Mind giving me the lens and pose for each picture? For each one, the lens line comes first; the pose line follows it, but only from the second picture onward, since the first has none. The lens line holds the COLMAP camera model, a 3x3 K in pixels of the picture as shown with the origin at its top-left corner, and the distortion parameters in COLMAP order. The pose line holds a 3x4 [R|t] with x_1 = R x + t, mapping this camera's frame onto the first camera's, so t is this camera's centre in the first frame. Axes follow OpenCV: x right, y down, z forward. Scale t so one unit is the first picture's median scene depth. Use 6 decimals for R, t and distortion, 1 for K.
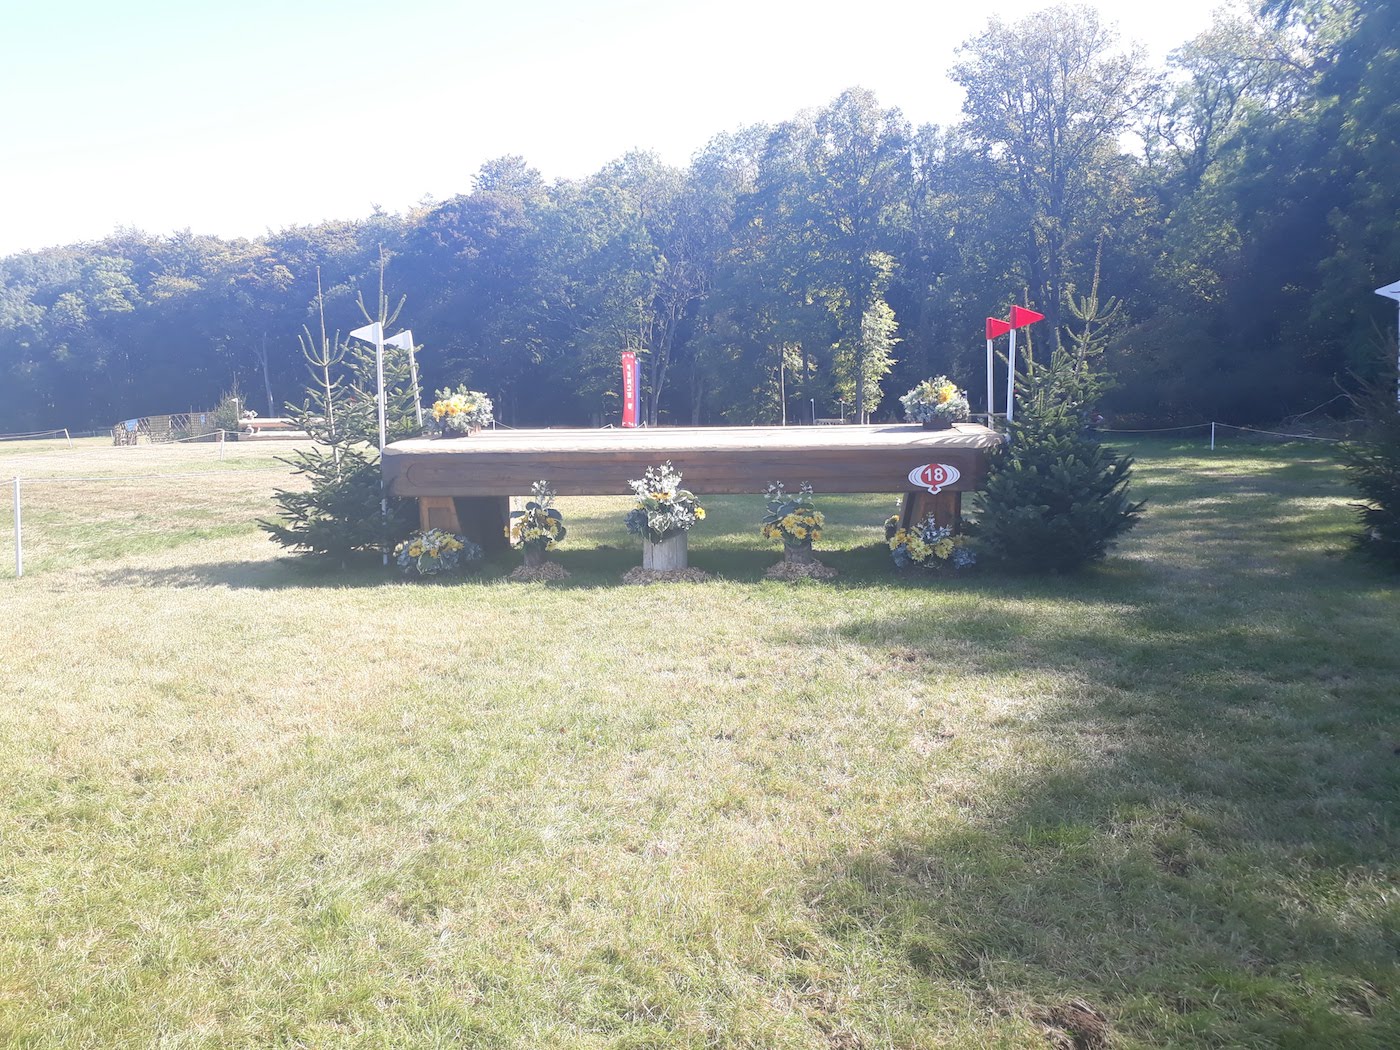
lens RADIAL K [[1169.6, 0, 700.0], [0, 1169.6, 525.0], [0, 0, 1]] dist [0.147895, -0.332228]
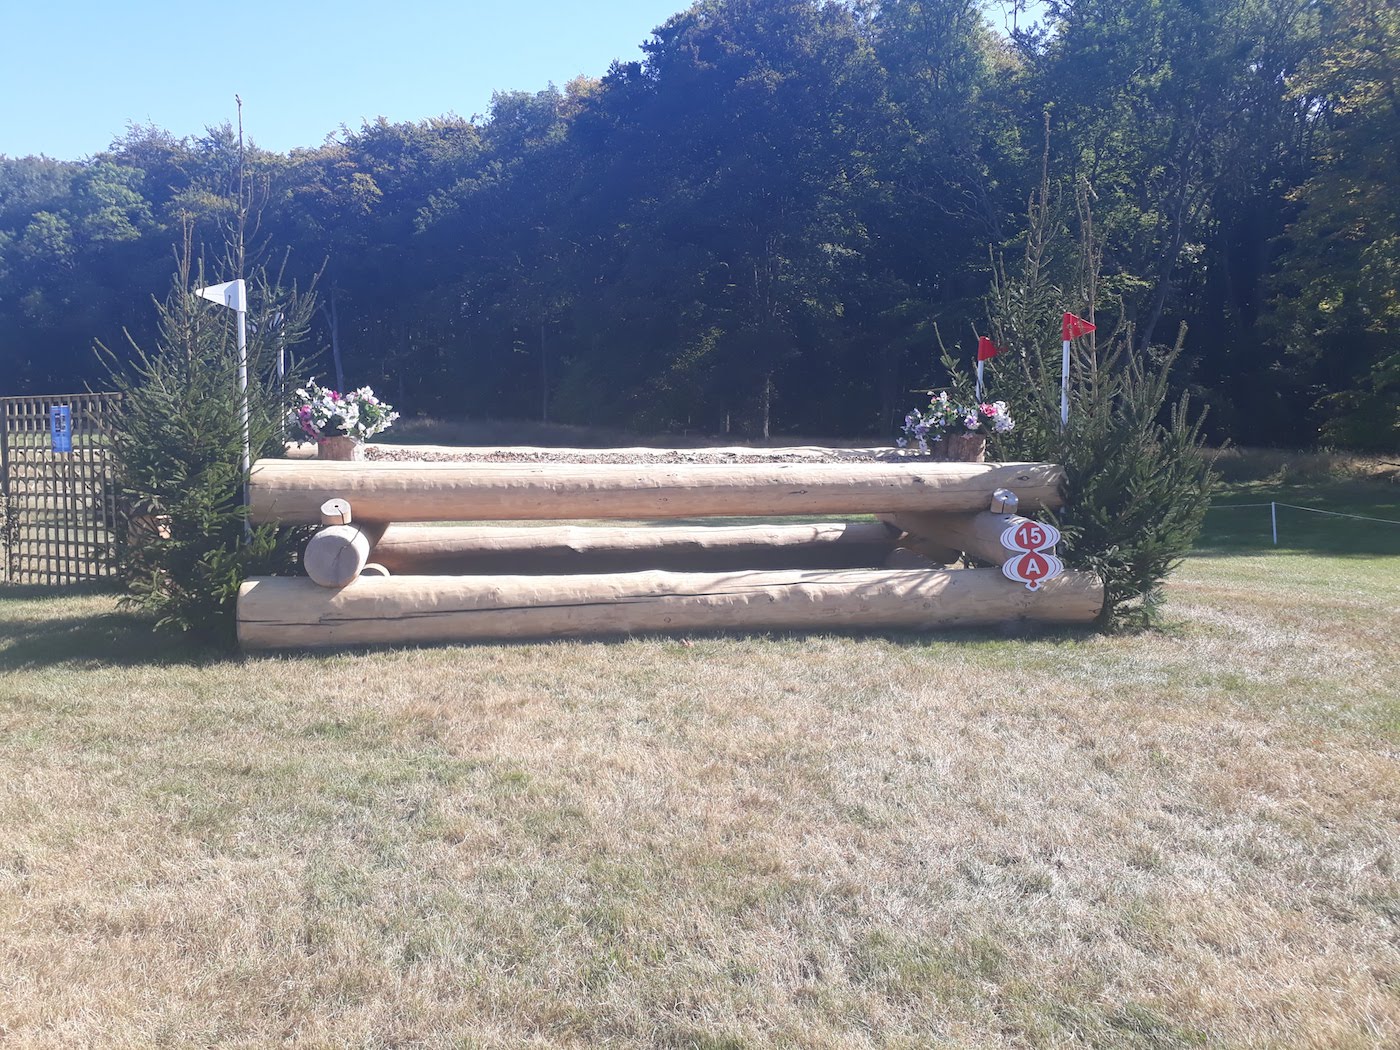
lens RADIAL K [[1169.6, 0, 700.0], [0, 1169.6, 525.0], [0, 0, 1]] dist [0.147895, -0.332228]
pose [[0.998729, 0.030913, -0.039800, -0.134512], [-0.030807, 0.999520, 0.003279, -0.033292], [0.039882, -0.002049, 0.999202, 0.350881]]
